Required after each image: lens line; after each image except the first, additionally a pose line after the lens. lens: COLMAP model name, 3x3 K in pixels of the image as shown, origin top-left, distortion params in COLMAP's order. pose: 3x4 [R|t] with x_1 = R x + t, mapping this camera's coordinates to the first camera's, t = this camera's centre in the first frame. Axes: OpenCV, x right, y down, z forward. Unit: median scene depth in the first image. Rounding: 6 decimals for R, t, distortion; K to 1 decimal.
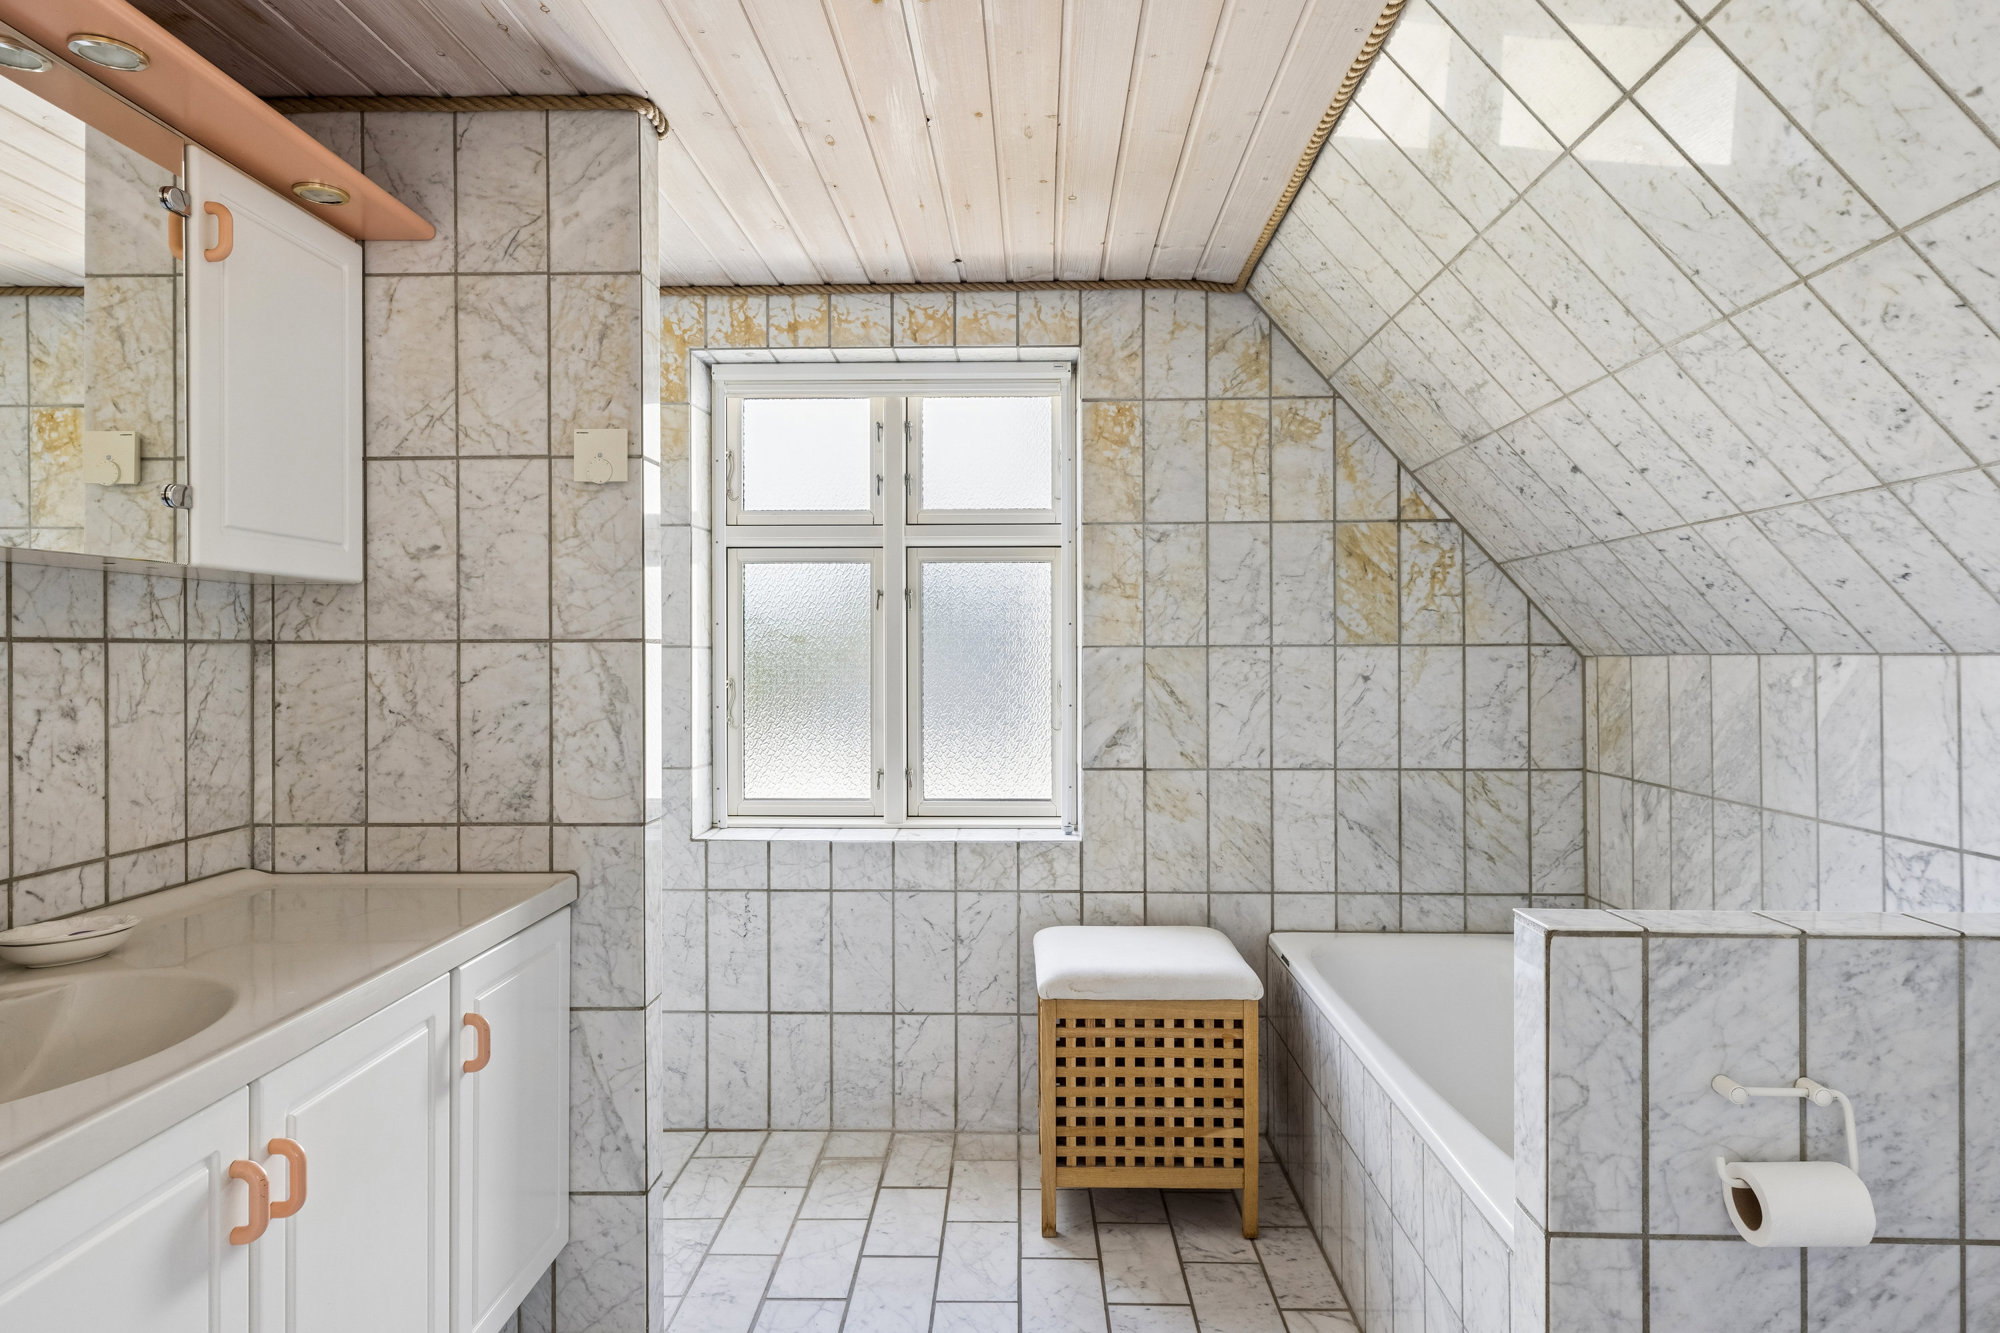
lens RADIAL K [[1182.5, 0, 1001.4], [0, 1182.5, 656.1], [0, 0, 1]] dist [0.002946, 0.000177]
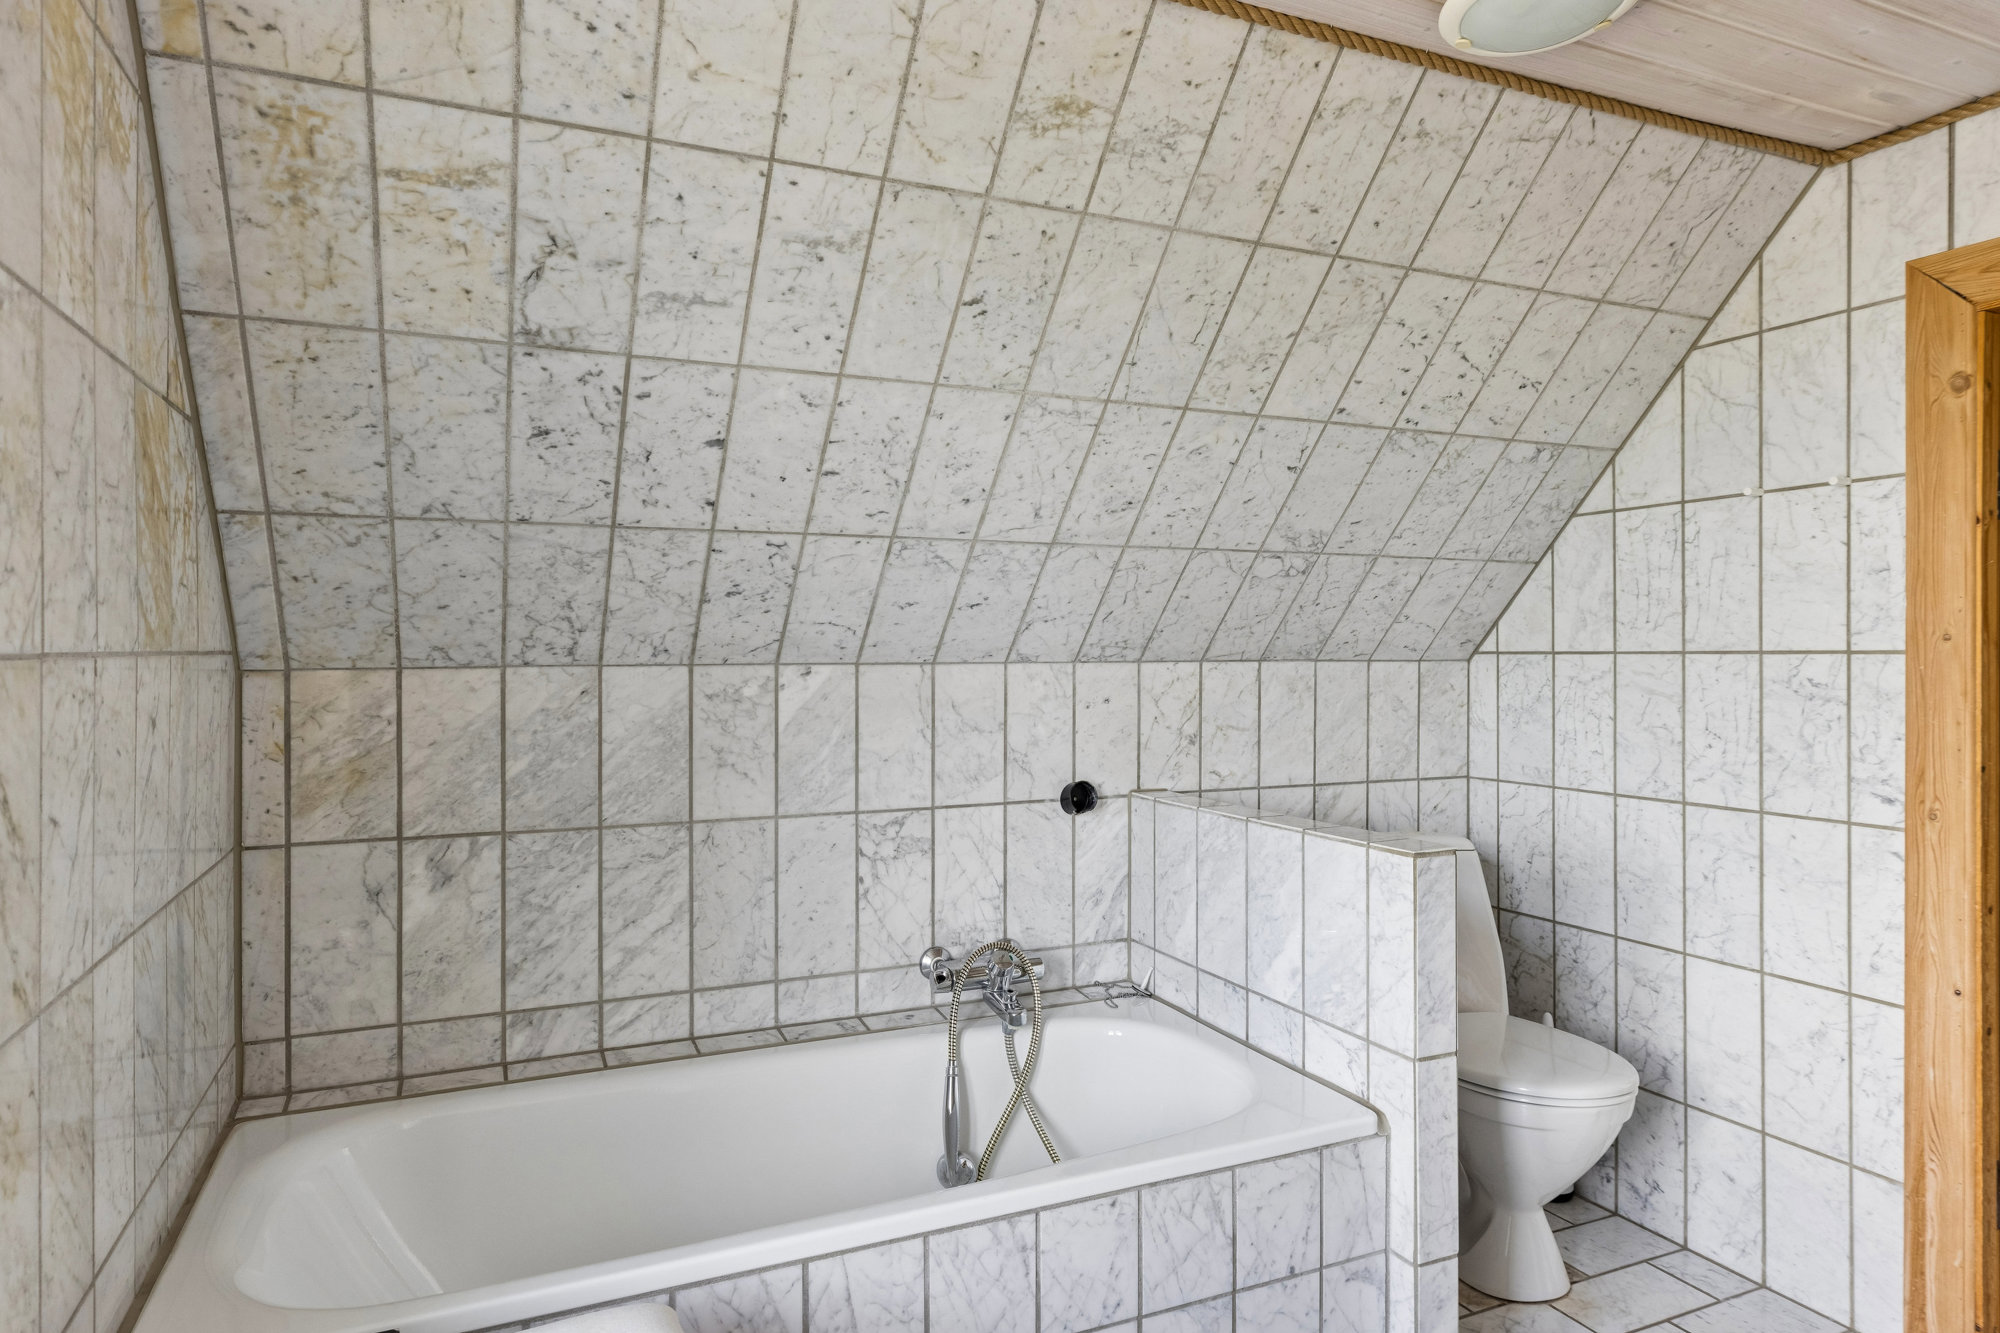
lens RADIAL K [[1182.5, 0, 999.3], [0, 1182.5, 660.9], [0, 0, 1]] dist [0.002946, 0.000177]
pose [[-0.442712, -0.004807, 0.896651, -0.373588], [0.003424, 0.999969, 0.007051, -0.011861], [-0.896657, 0.006191, -0.442682, 1.296258]]
